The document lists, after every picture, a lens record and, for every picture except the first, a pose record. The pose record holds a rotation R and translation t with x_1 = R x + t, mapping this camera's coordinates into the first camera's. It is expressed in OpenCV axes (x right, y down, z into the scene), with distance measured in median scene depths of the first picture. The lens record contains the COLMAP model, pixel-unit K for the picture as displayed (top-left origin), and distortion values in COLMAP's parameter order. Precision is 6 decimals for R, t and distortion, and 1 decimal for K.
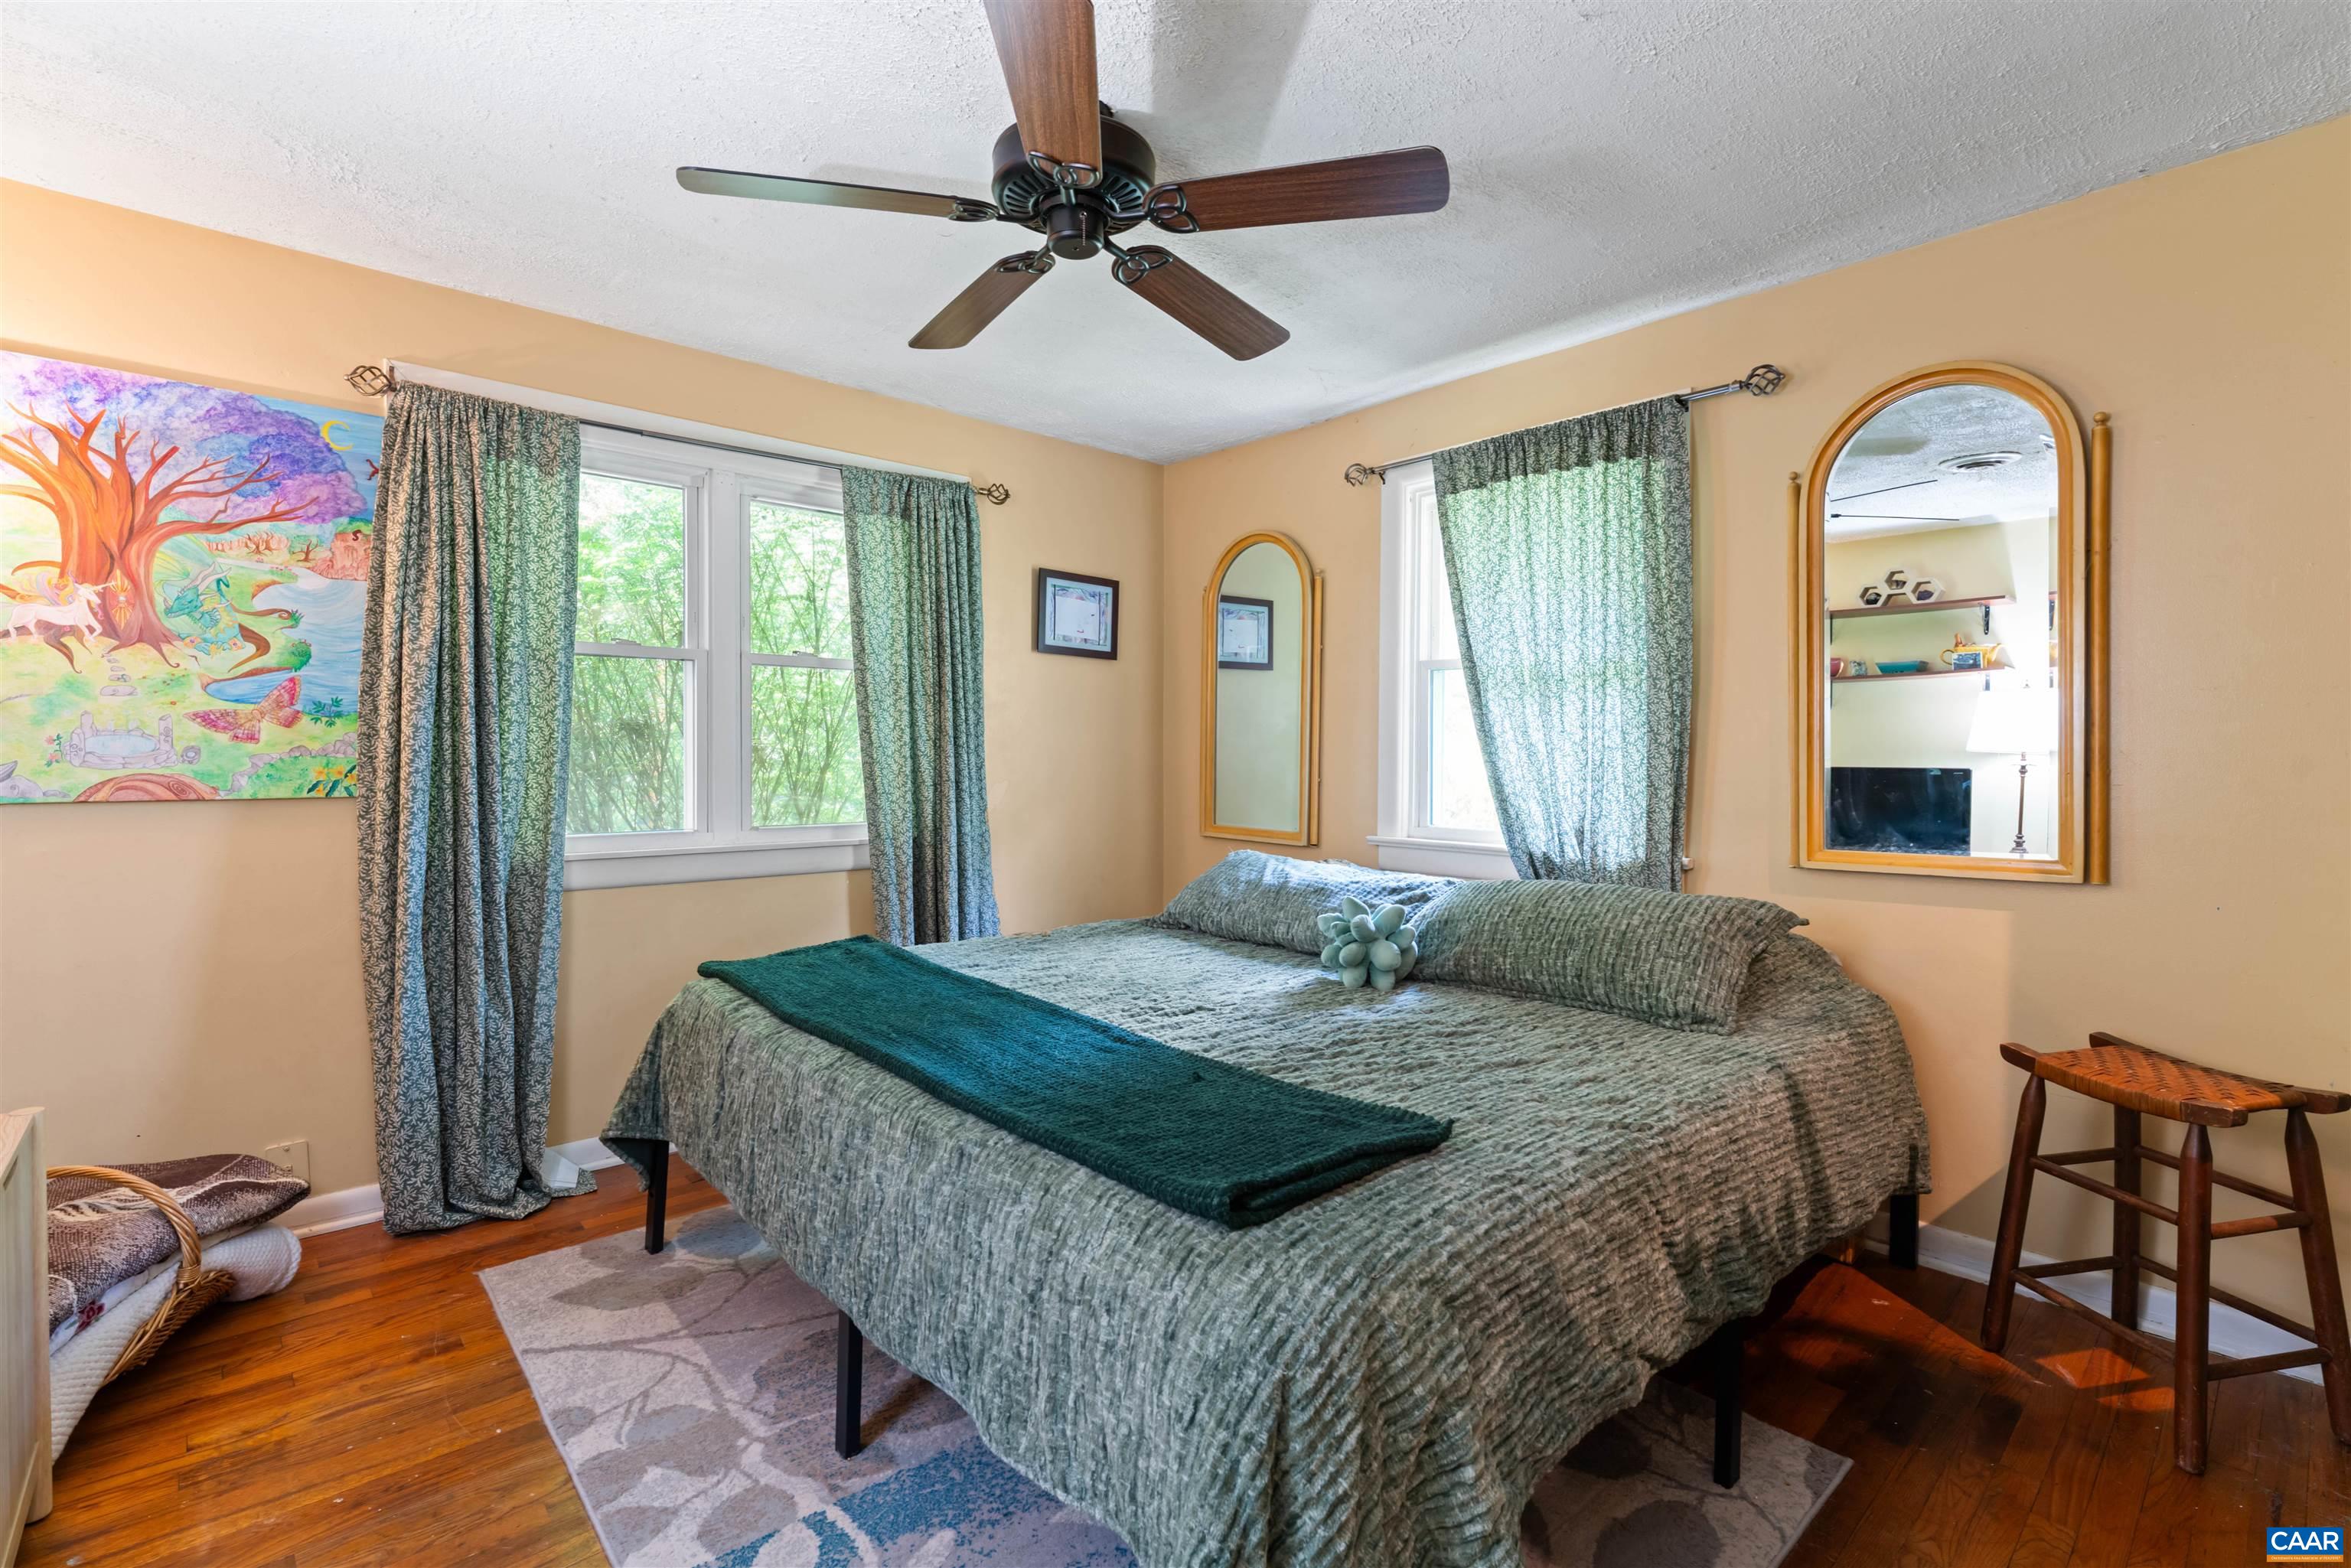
lens RADIAL K [[1085.0, 0, 1175.5], [0, 1085.0, 784.0], [0, 0, 1]] dist [-0.000571, 0.000146]
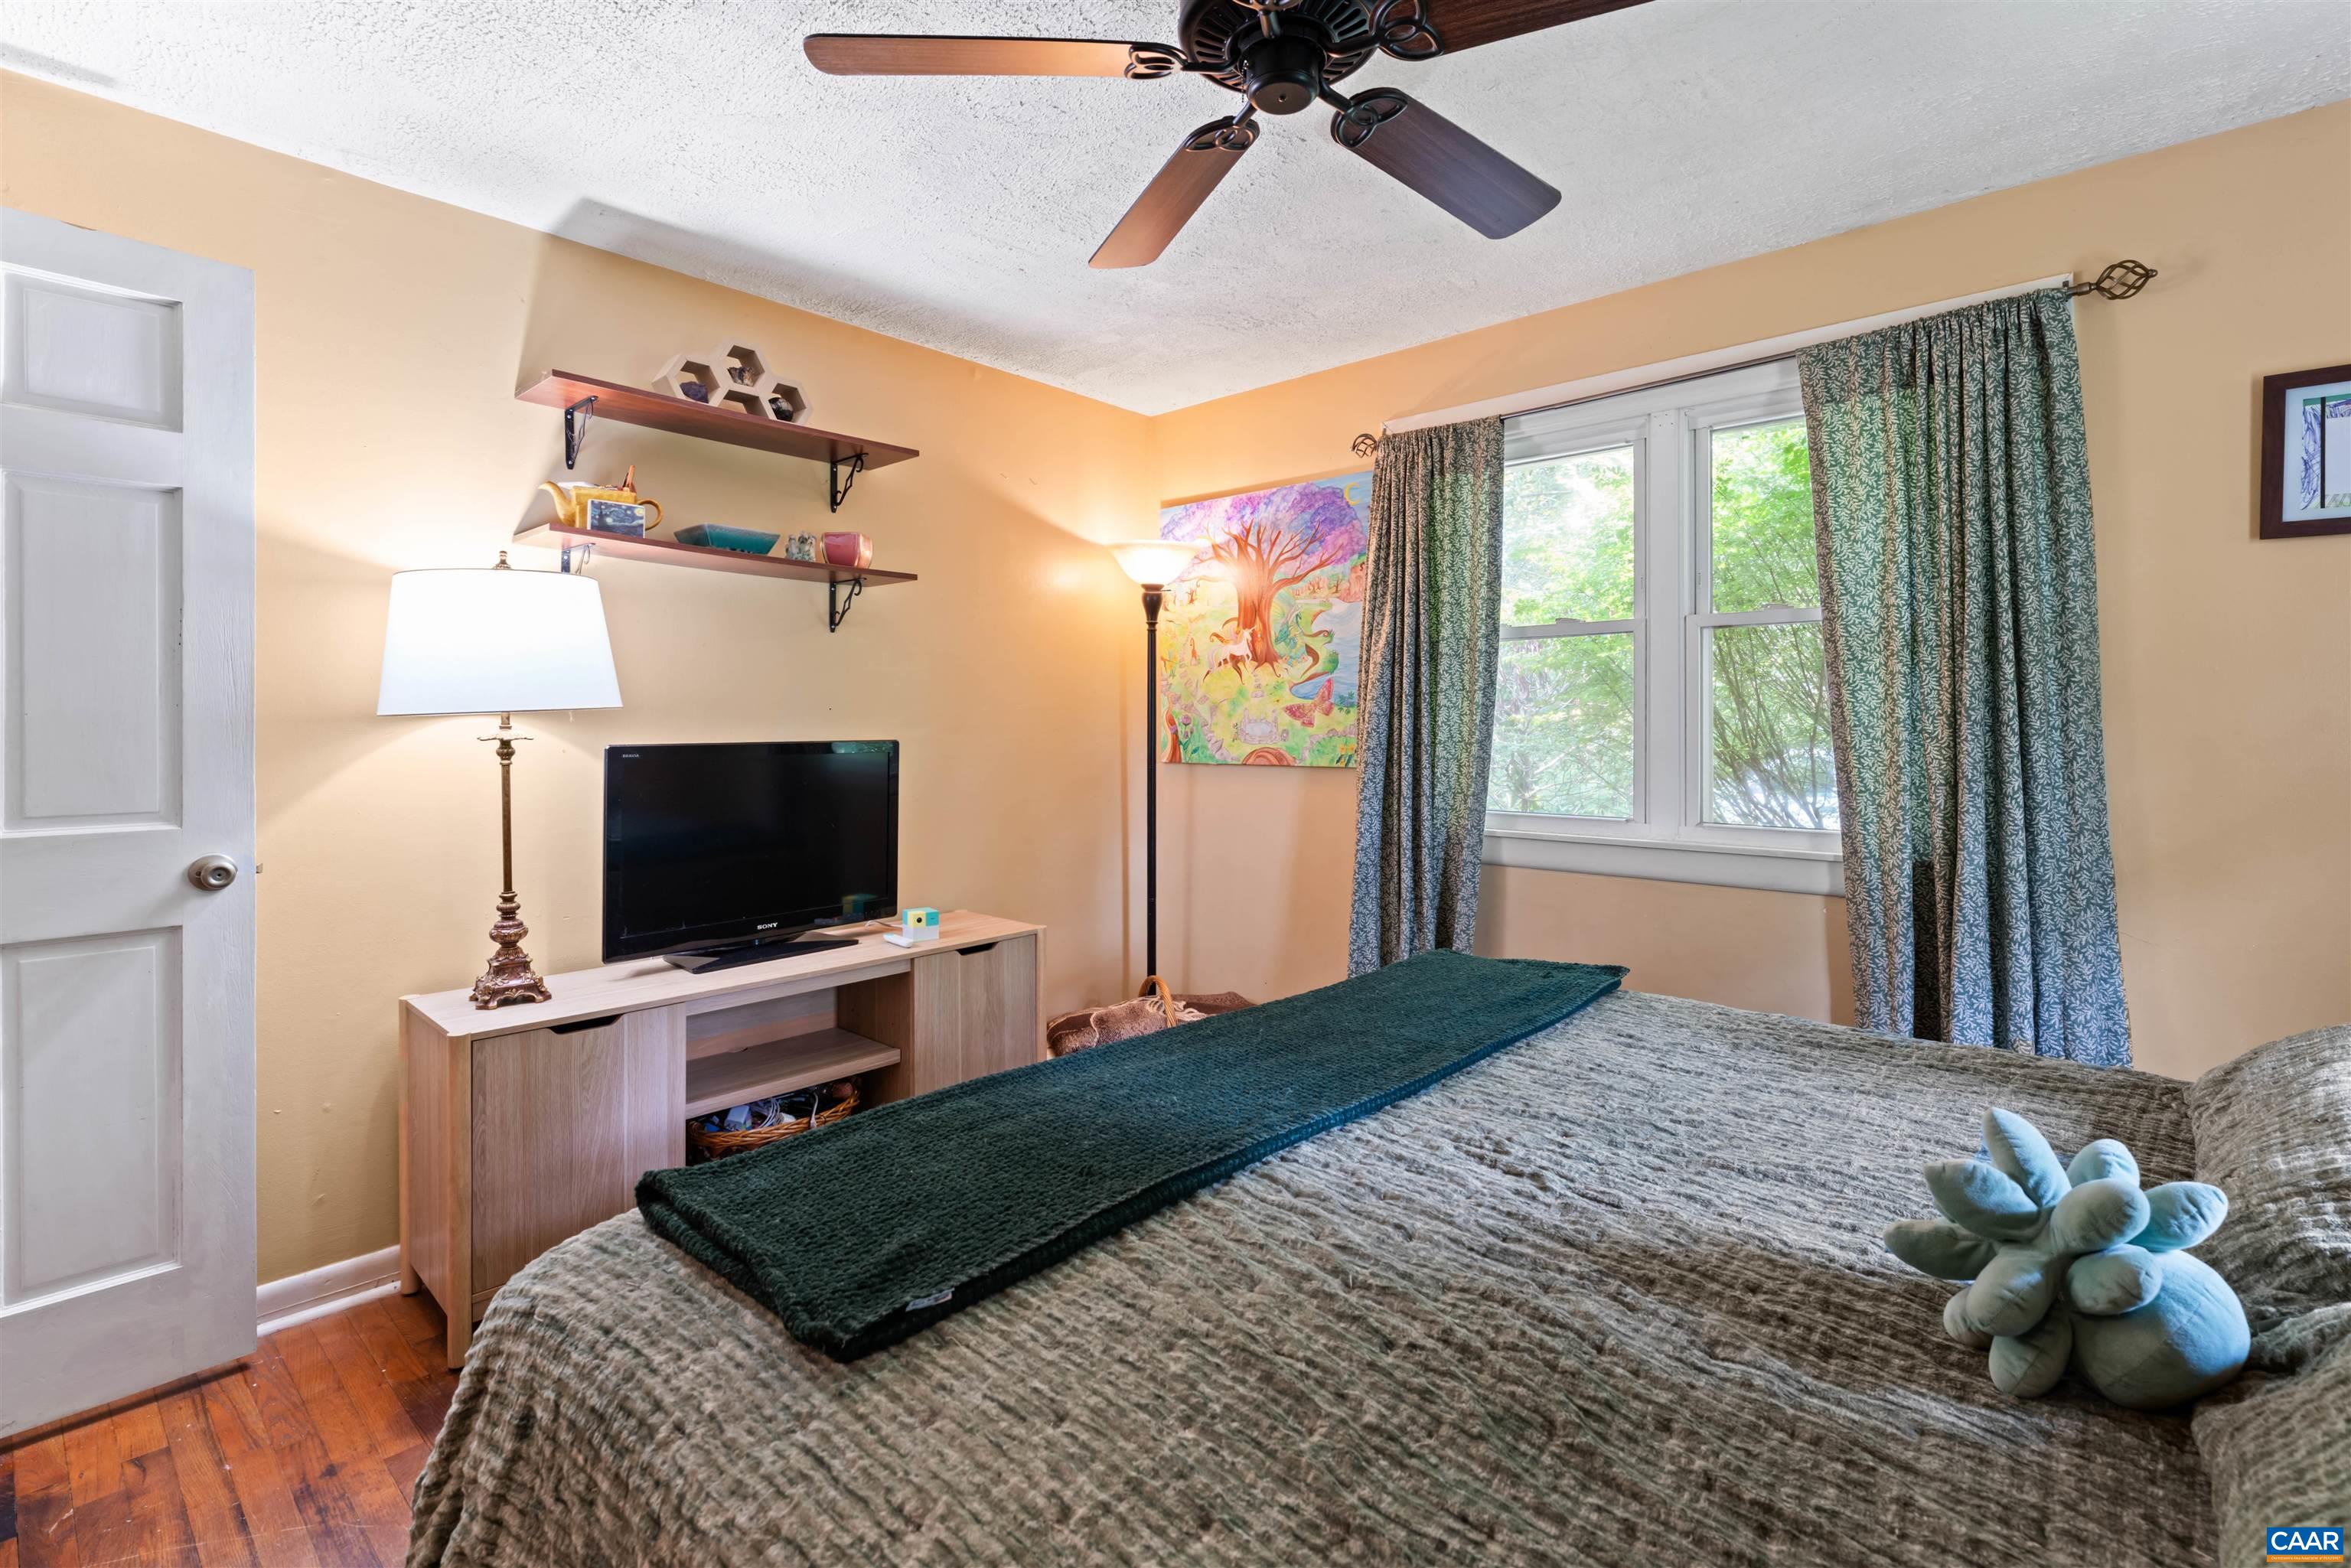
lens RADIAL K [[1059.9, 0, 1174.0], [0, 1059.9, 731.6], [0, 0, 1]] dist [-0.000562, -0.000117]
pose [[0.102255, 0.001145, -0.994758, 0.492731], [-0.026220, 0.999655, -0.001545, -0.024132], [0.994413, 0.026241, 0.102250, 0.661449]]
